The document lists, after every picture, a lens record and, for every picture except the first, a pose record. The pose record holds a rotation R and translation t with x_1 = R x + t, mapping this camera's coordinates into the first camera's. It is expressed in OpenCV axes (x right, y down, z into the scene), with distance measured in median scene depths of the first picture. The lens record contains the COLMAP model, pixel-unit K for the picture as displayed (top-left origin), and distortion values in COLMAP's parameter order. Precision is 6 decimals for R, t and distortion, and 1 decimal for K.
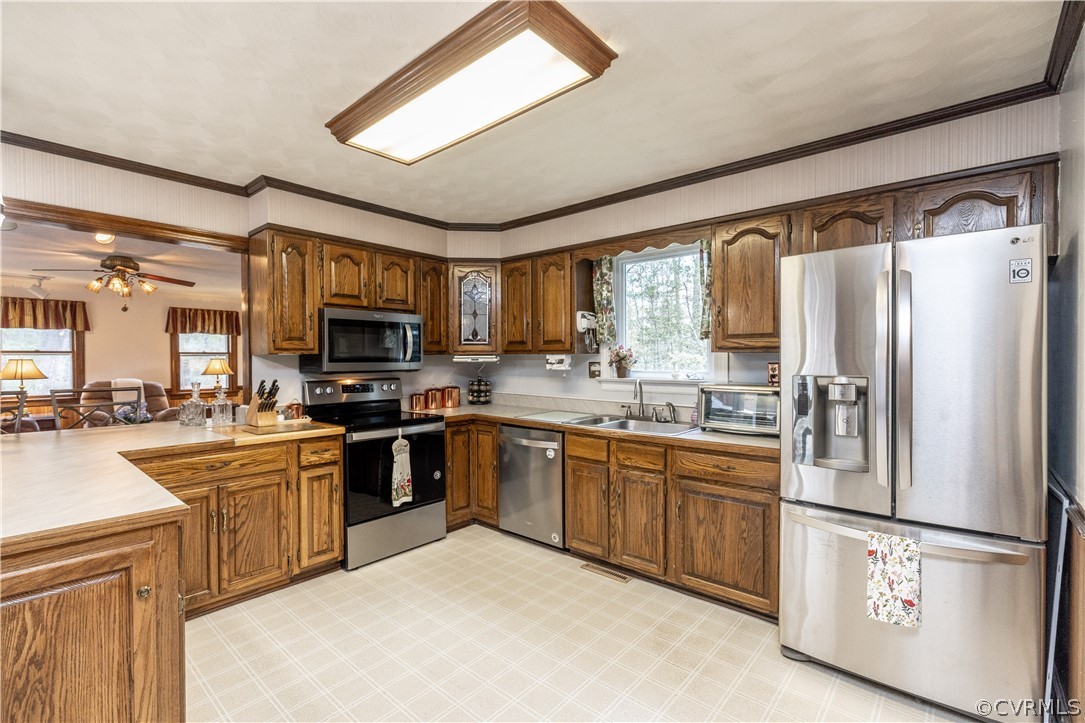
lens RADIAL K [[488.2, 0, 549.0], [0, 488.2, 364.7], [0, 0, 1]] dist [-0.000424, 0.000023]
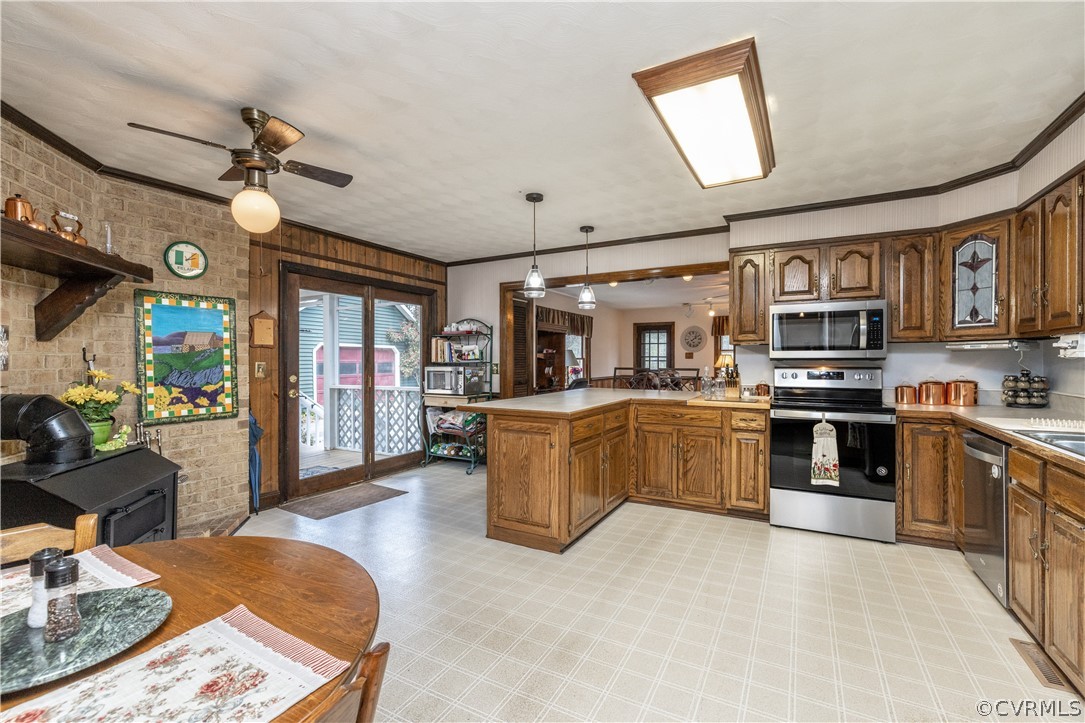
lens RADIAL K [[471.1, 0, 542.5], [0, 471.1, 361.5], [0, 0, 1]] dist [-0.001699, -0.000120]
pose [[0.207715, 0.005663, -0.978173, 0.498246], [-0.012134, 0.999921, 0.003212, 0.022642], [0.978114, 0.011201, 0.207767, 0.179577]]
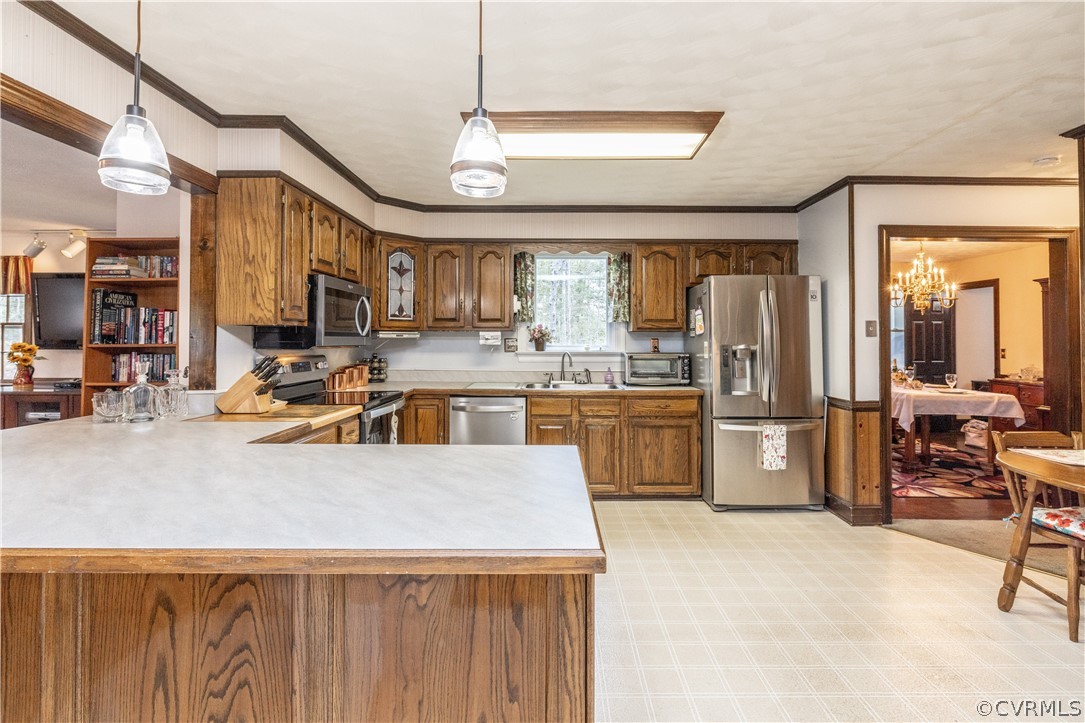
lens RADIAL K [[490.8, 0, 558.5], [0, 490.8, 331.3], [0, 0, 1]] dist [0.000710, 0.000087]
pose [[0.756523, 0.015344, 0.653787, -0.628610], [0.005471, 0.999541, -0.029789, 0.013976], [-0.653944, 0.026113, 0.756092, 0.035192]]
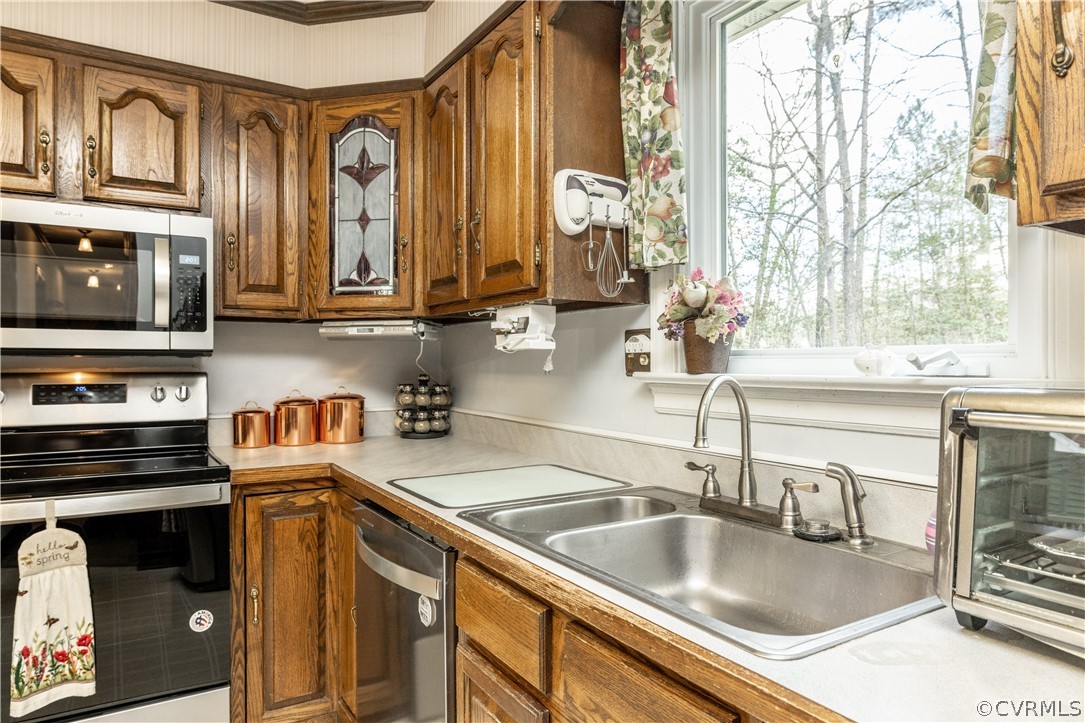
lens RADIAL K [[692.2, 0, 544.3], [0, 692.2, 367.7], [0, 0, 1]] dist [0.000768, -0.000150]
pose [[0.951006, 0.004943, -0.309132, 0.193270], [-0.007053, 0.999959, -0.005709, 0.026433], [0.309092, 0.007609, 0.951002, 0.550356]]
